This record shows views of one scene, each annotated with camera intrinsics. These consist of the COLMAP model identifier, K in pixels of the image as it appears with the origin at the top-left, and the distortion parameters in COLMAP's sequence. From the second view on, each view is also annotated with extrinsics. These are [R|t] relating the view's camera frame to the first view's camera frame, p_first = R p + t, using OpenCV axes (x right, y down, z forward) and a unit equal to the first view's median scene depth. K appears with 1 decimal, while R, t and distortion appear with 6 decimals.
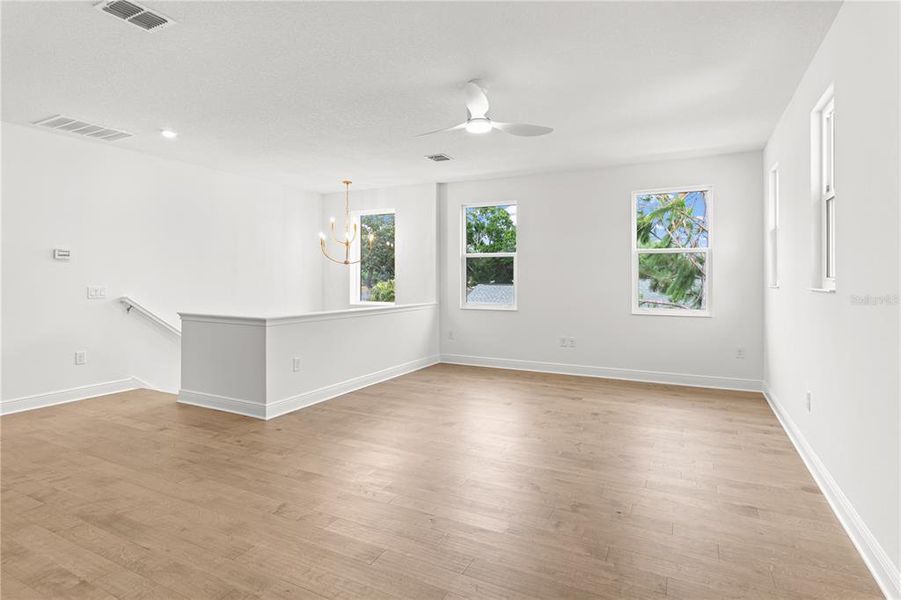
lens RADIAL K [[459.3, 0, 445.2], [0, 459.3, 272.8], [0, 0, 1]] dist [0.001990, 0.000481]
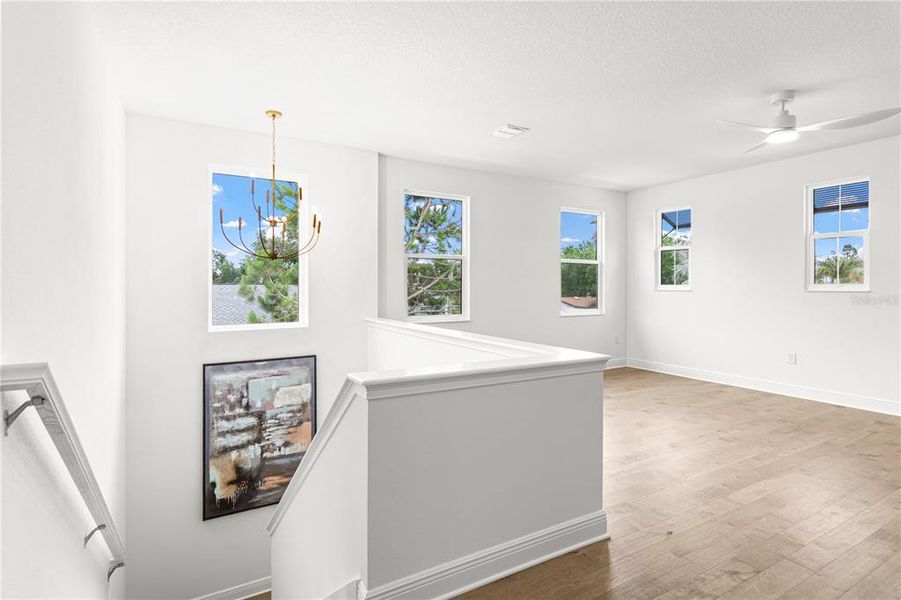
lens RADIAL K [[459.3, 0, 445.2], [0, 459.3, 272.8], [0, 0, 1]] dist [0.001990, 0.000481]
pose [[0.536158, 0.018475, 0.843916, -0.849785], [-0.006466, 0.999821, -0.017780, 0.005125], [-0.844093, 0.004076, 0.536181, 0.747815]]
